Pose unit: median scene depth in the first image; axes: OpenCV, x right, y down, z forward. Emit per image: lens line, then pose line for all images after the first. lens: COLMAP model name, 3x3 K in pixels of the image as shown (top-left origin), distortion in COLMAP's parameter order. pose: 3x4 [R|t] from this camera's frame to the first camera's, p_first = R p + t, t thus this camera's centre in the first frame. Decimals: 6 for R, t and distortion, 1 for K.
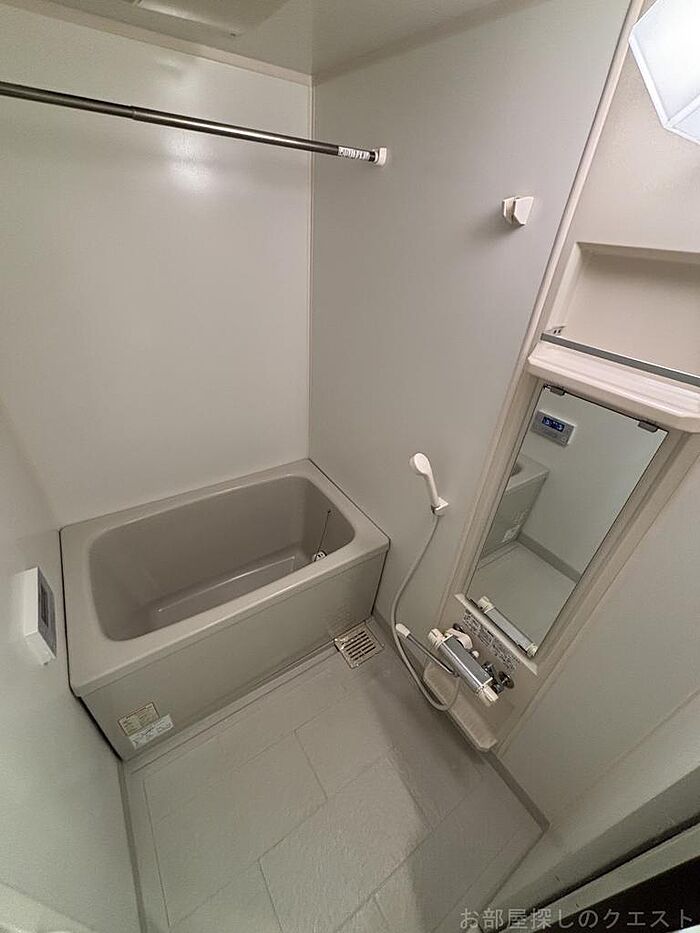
lens RADIAL K [[379.7, 0, 349.0], [0, 379.7, 468.7], [0, 0, 1]] dist [0.000579, -0.000782]
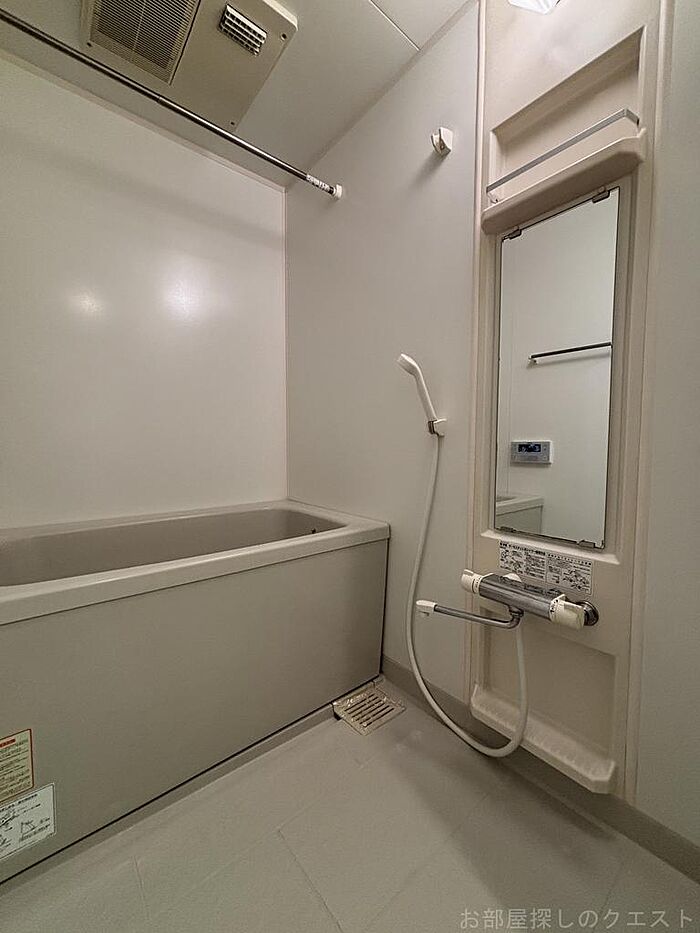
lens RADIAL K [[379.7, 0, 351.0], [0, 379.7, 466.5], [0, 0, 1]] dist [0.000579, -0.000782]
pose [[0.992898, -0.070617, 0.095742, -0.054644], [0.109079, 0.861610, -0.495711, 0.562958], [-0.047487, 0.502634, 0.863194, 0.255580]]
